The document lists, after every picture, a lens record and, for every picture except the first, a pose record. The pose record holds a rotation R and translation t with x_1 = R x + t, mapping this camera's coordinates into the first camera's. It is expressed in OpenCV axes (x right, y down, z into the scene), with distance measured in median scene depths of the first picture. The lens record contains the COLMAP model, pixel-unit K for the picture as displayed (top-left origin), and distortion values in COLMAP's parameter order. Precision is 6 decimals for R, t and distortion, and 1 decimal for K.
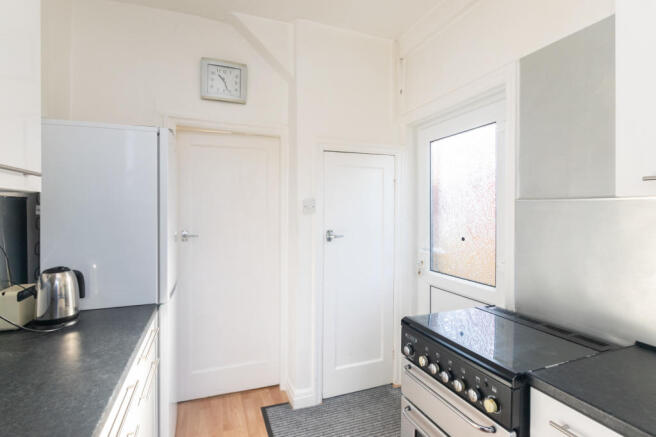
lens RADIAL K [[304.5, 0, 326.0], [0, 304.5, 213.1], [0, 0, 1]] dist [-0.000075, -0.000106]
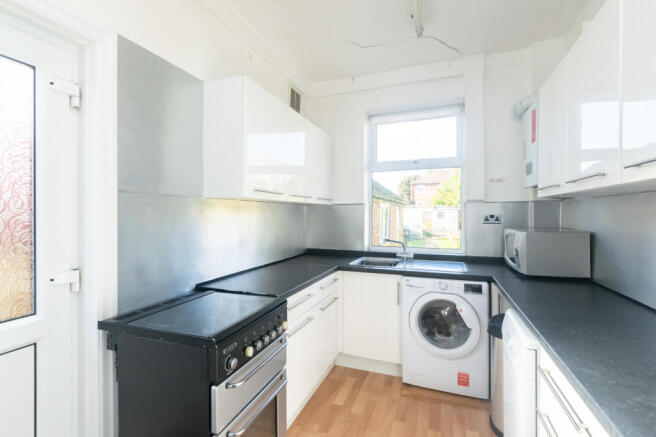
lens RADIAL K [[304.5, 0, 326.0], [0, 304.5, 213.1], [0, 0, 1]] dist [-0.000075, -0.000106]
pose [[-0.730963, -0.001080, 0.682416, -0.512550], [0.002847, 0.999985, 0.004632, 0.028149], [-0.682411, 0.005328, -0.730949, 1.473031]]
